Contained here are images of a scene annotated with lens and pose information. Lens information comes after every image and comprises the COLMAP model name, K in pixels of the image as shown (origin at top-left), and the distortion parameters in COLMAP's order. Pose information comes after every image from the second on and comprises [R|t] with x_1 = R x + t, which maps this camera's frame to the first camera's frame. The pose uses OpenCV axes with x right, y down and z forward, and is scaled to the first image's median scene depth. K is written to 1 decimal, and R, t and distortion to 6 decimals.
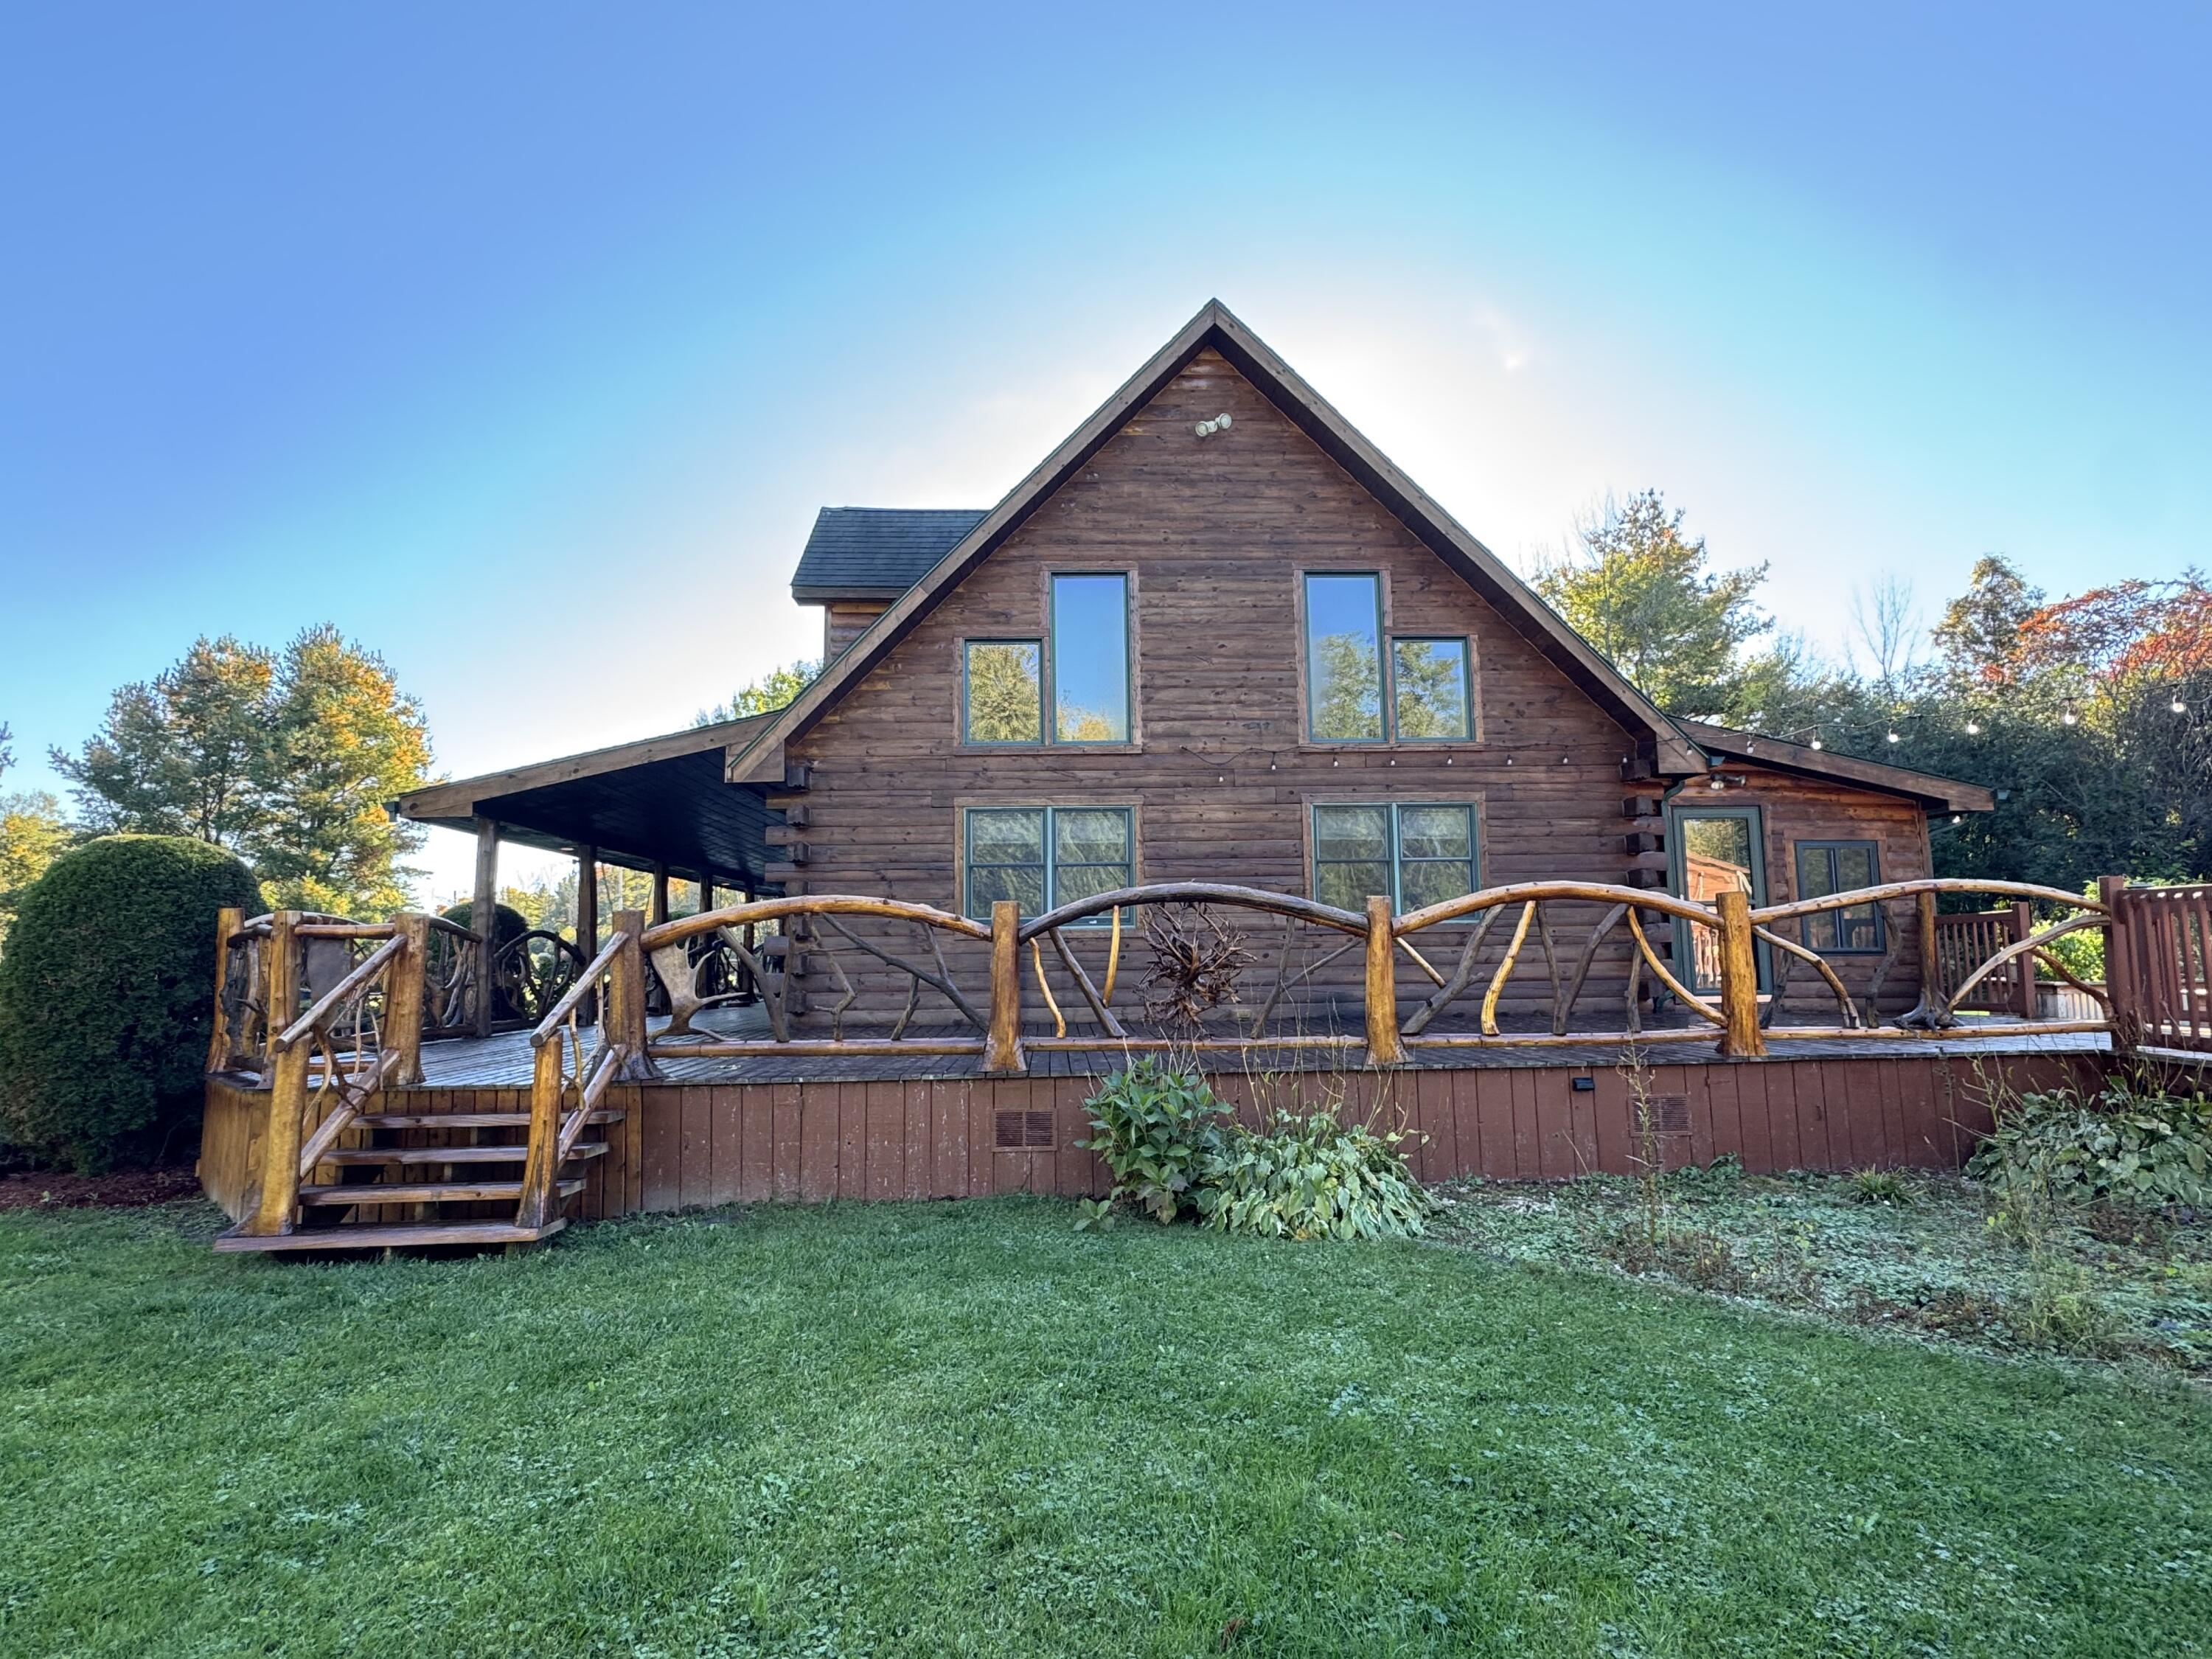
lens RADIAL K [[1137.7, 0, 1106.0], [0, 1137.7, 829.5], [0, 0, 1]] dist [0.000911, 0.000194]
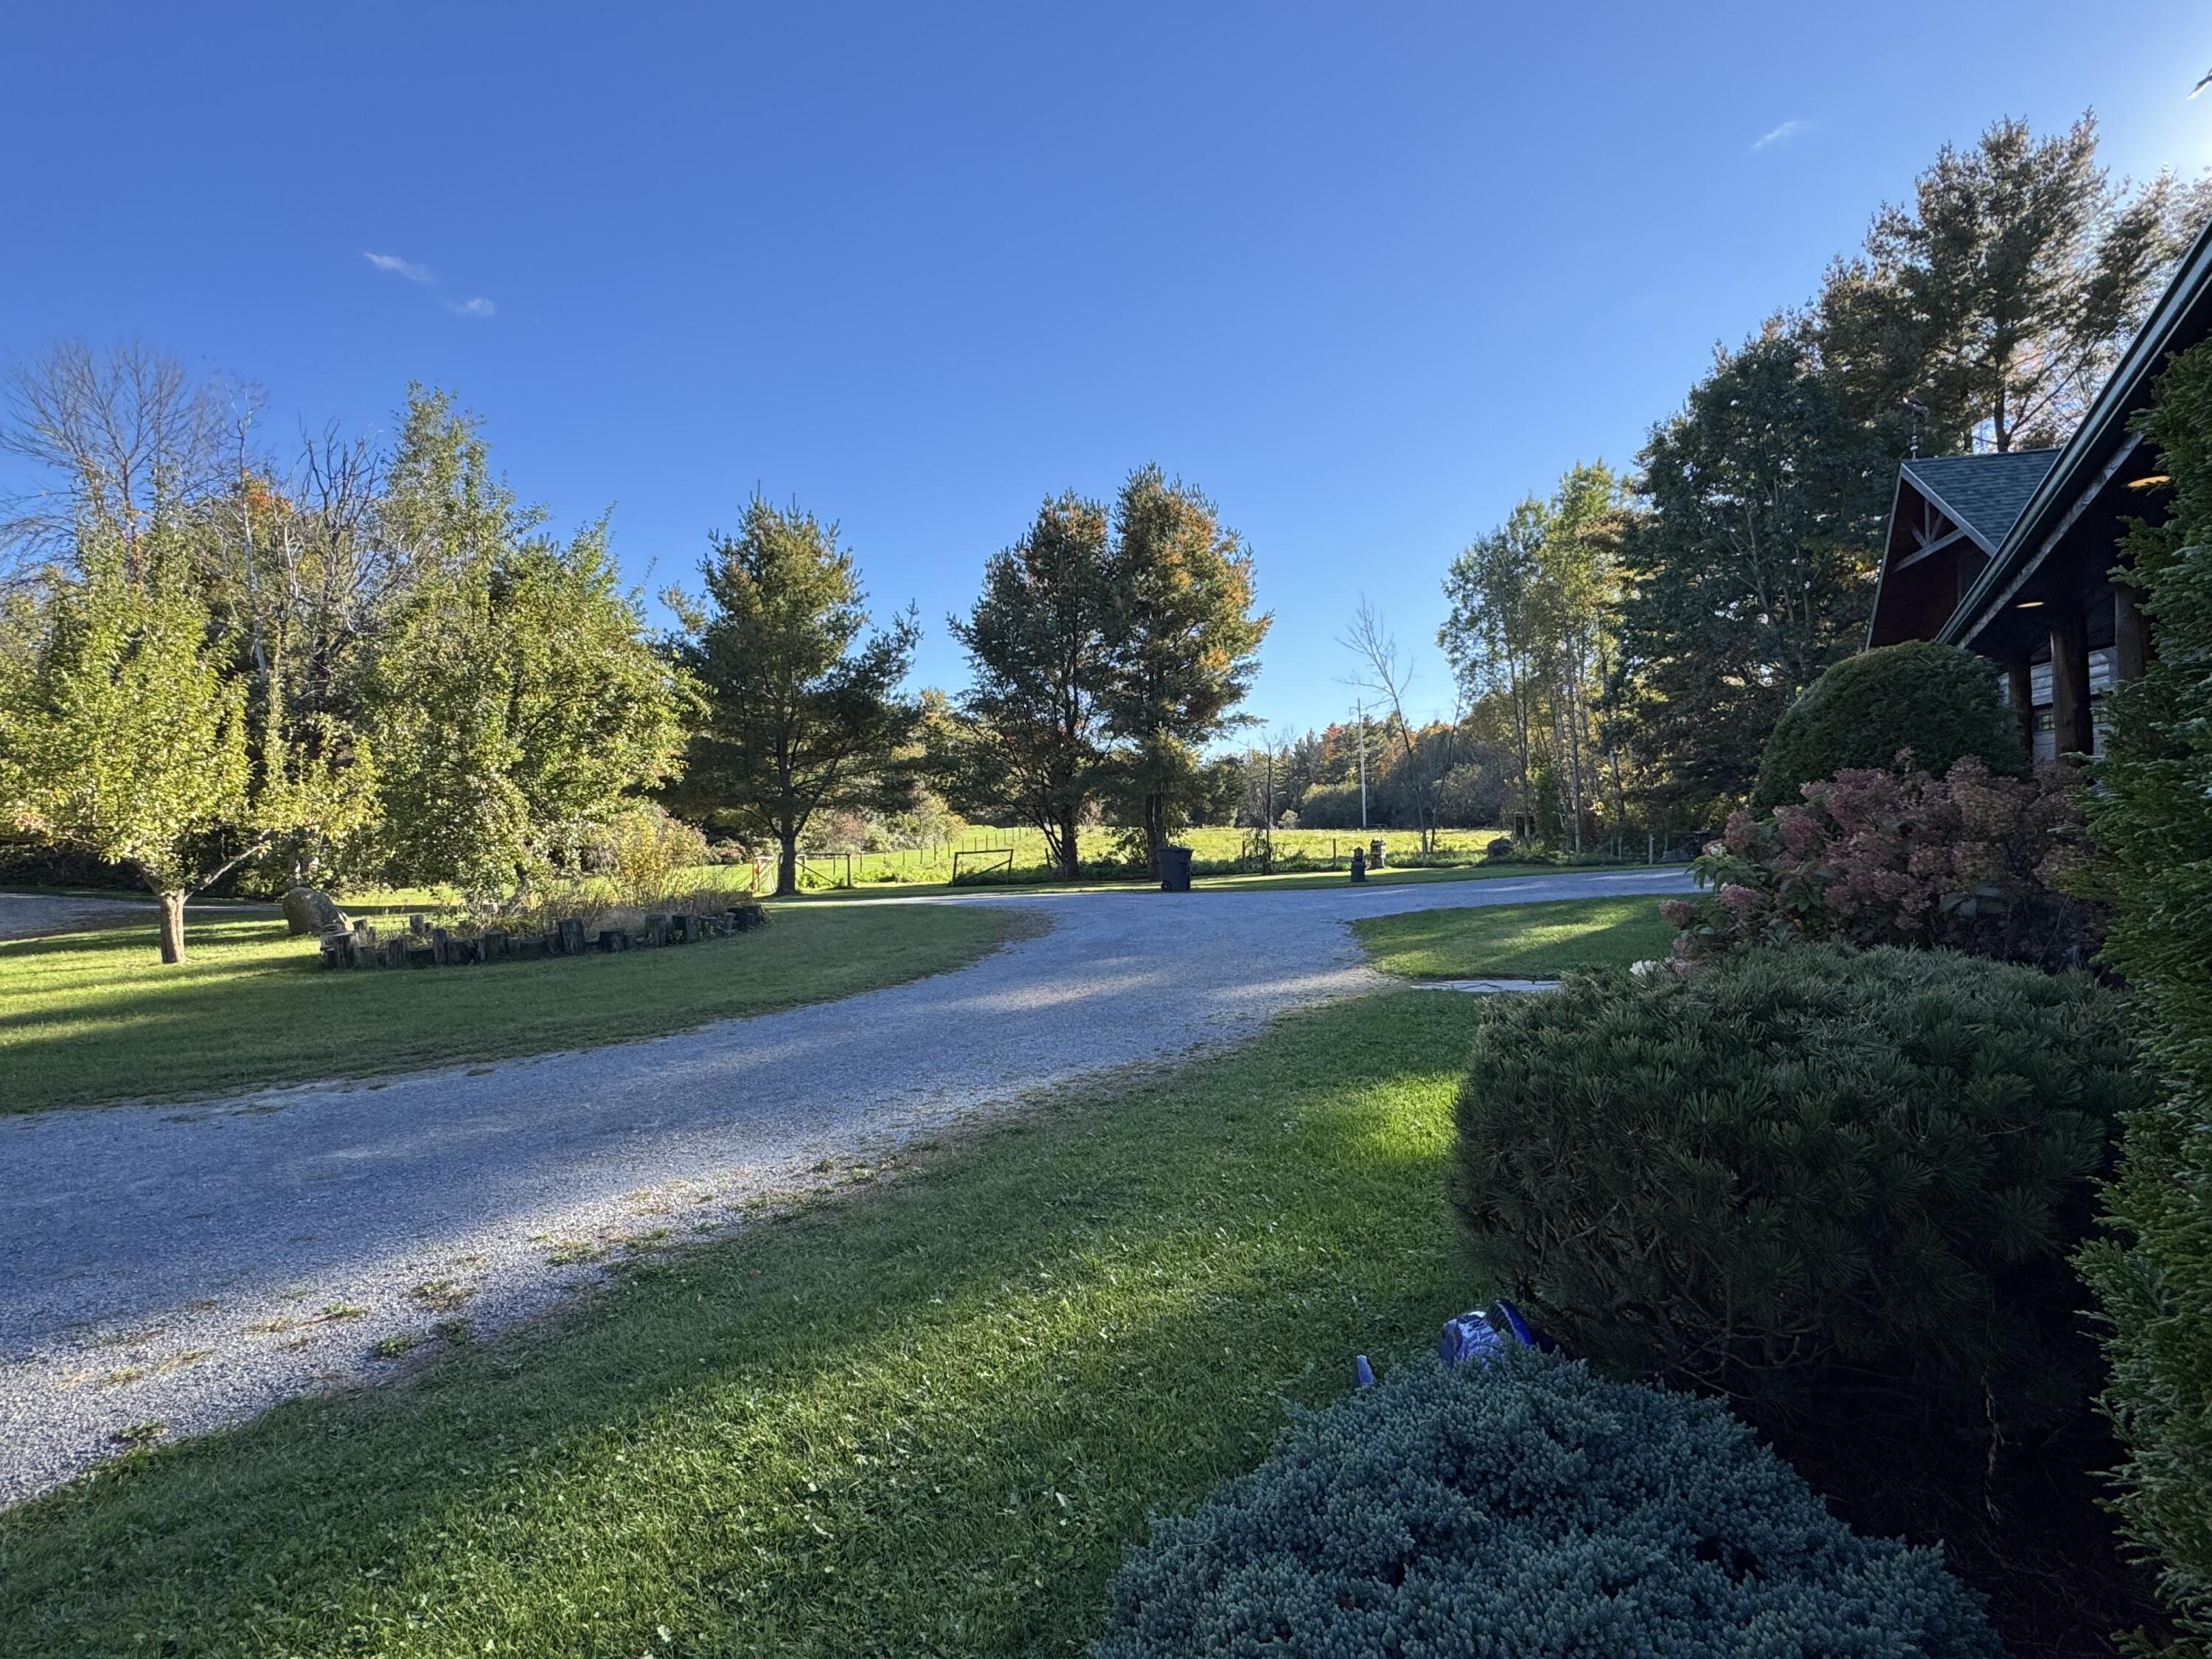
lens RADIAL K [[1084.7, 0, 1106.0], [0, 1084.7, 829.5], [0, 0, 1]] dist [-0.018766, 0.000298]
pose [[0.827447, -0.002281, -0.561539, -0.220206], [0.074107, 0.991689, 0.105170, 0.025121], [0.556632, -0.128637, 0.820739, 0.212286]]
